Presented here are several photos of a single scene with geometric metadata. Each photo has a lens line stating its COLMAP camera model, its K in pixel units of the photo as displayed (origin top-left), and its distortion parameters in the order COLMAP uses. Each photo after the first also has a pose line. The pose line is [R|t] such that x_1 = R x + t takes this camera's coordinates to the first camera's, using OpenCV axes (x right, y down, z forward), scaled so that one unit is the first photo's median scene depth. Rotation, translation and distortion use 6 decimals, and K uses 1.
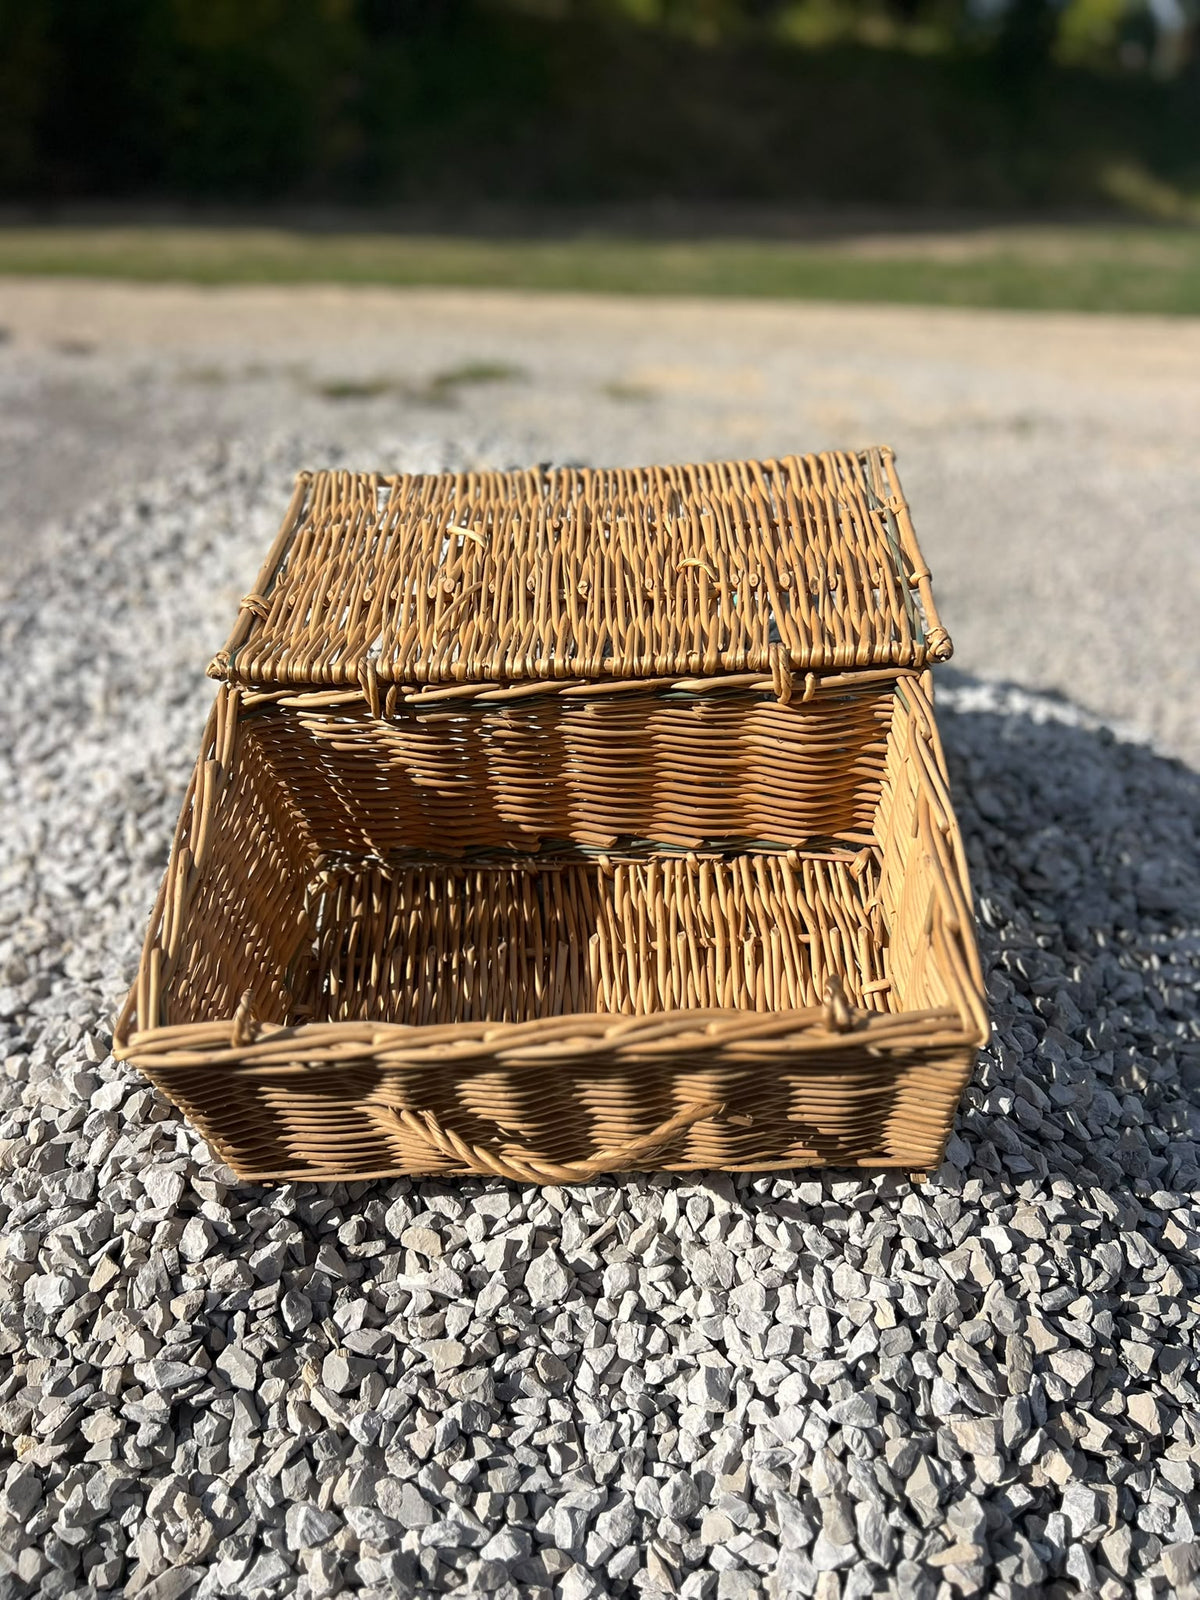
lens RADIAL K [[1230.9, 0, 603.5], [0, 1230.9, 815.5], [0, 0, 1]] dist [0.018986, -0.029099]
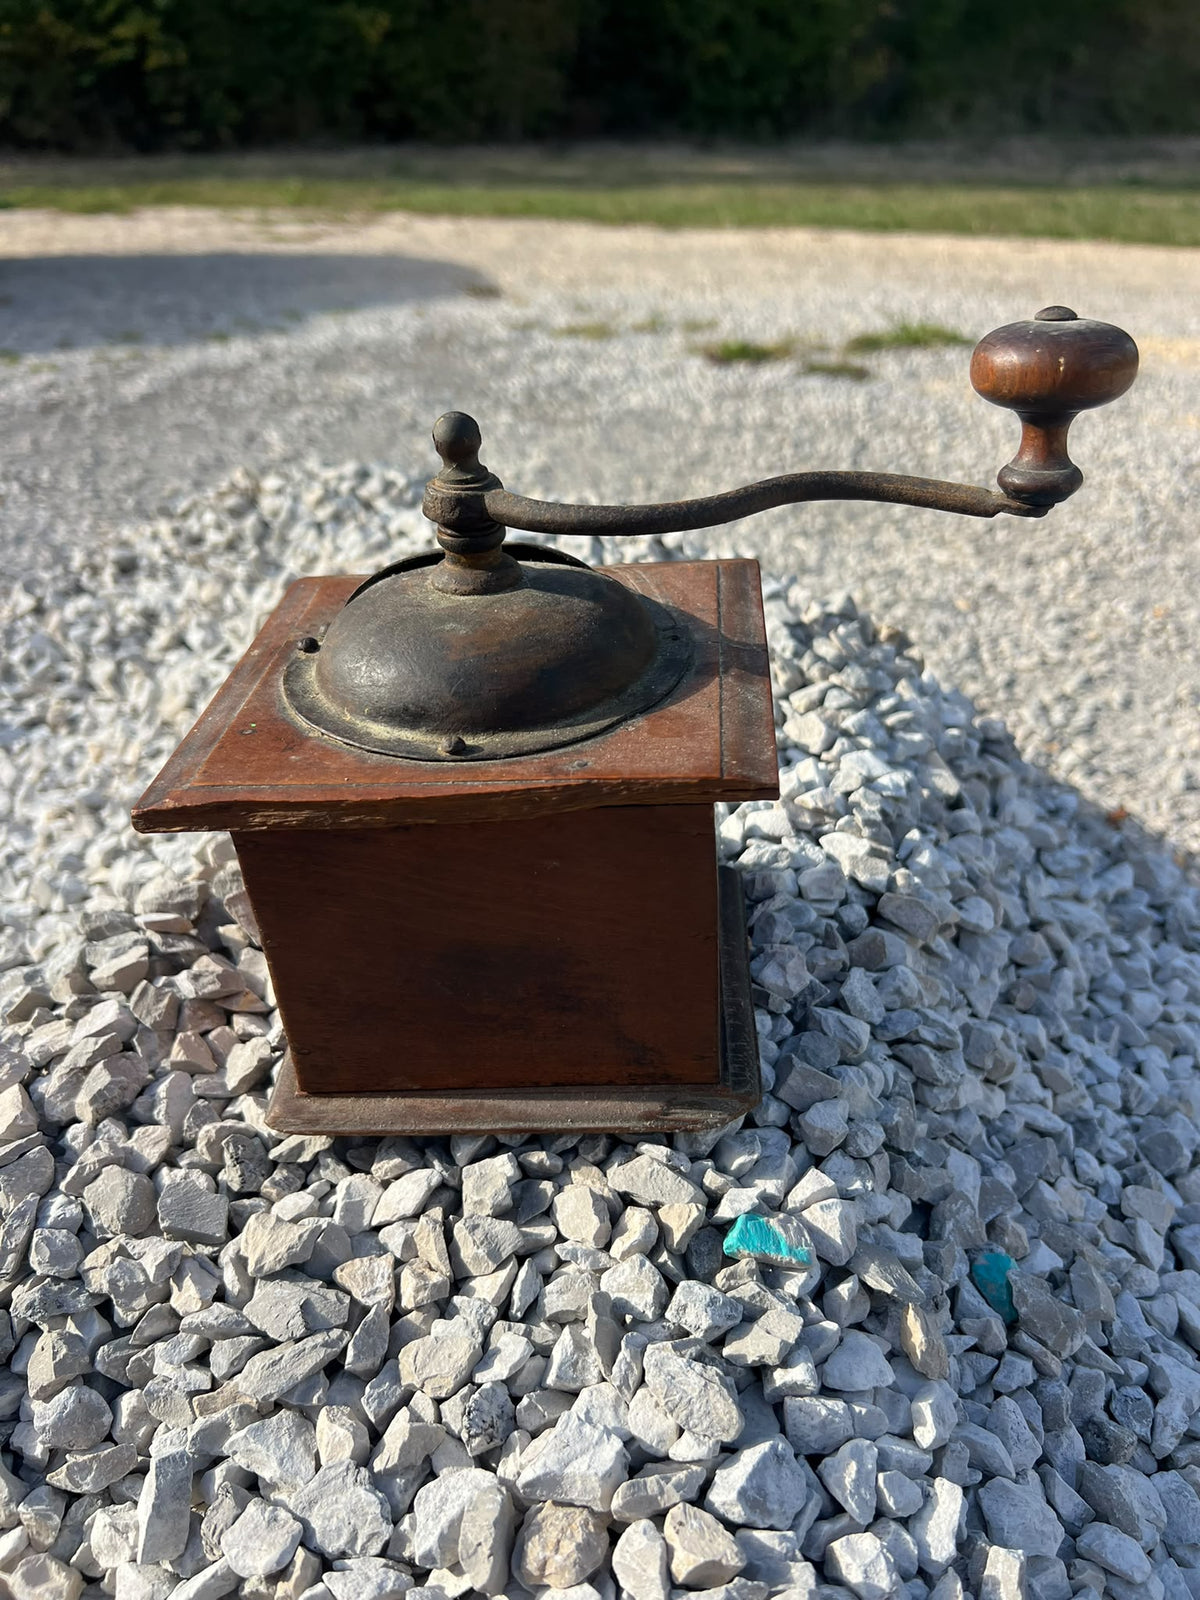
lens RADIAL K [[1230.9, 0, 605.6], [0, 1230.9, 803.3], [0, 0, 1]] dist [0.018986, -0.029099]
pose [[0.927030, 0.166500, -0.335997, 0.277045], [-0.155608, 0.986038, 0.059292, -0.481410], [0.341178, -0.002682, 0.939995, 1.097588]]
